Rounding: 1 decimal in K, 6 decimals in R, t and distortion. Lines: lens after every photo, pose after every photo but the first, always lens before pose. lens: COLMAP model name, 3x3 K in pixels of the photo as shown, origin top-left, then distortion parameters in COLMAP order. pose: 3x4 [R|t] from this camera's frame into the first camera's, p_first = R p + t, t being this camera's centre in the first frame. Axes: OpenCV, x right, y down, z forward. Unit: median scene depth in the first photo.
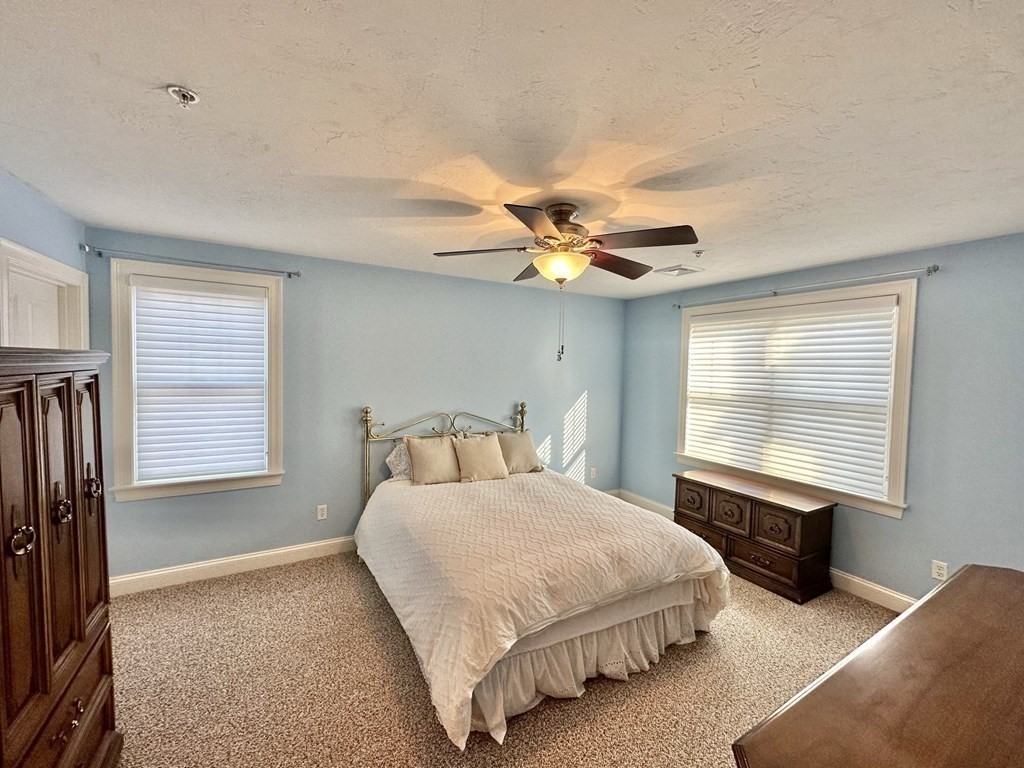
lens RADIAL K [[407.6, 0, 517.8], [0, 407.6, 384.6], [0, 0, 1]] dist [-0.006585, 0.001389]
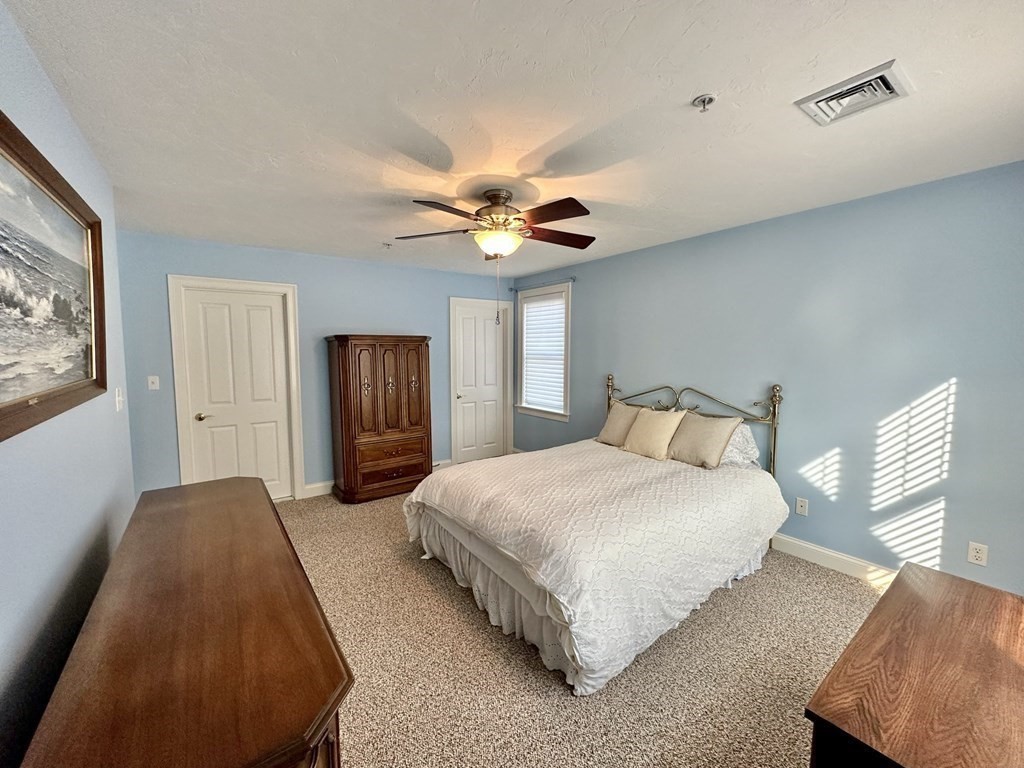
lens RADIAL K [[407.6, 0, 511.1], [0, 407.6, 383.1], [0, 0, 1]] dist [-0.006585, 0.001389]
pose [[0.098747, 0.063934, -0.993057, 0.732971], [-0.040736, 0.997357, 0.060160, 0.018593], [0.994278, 0.034513, 0.101091, 0.532421]]
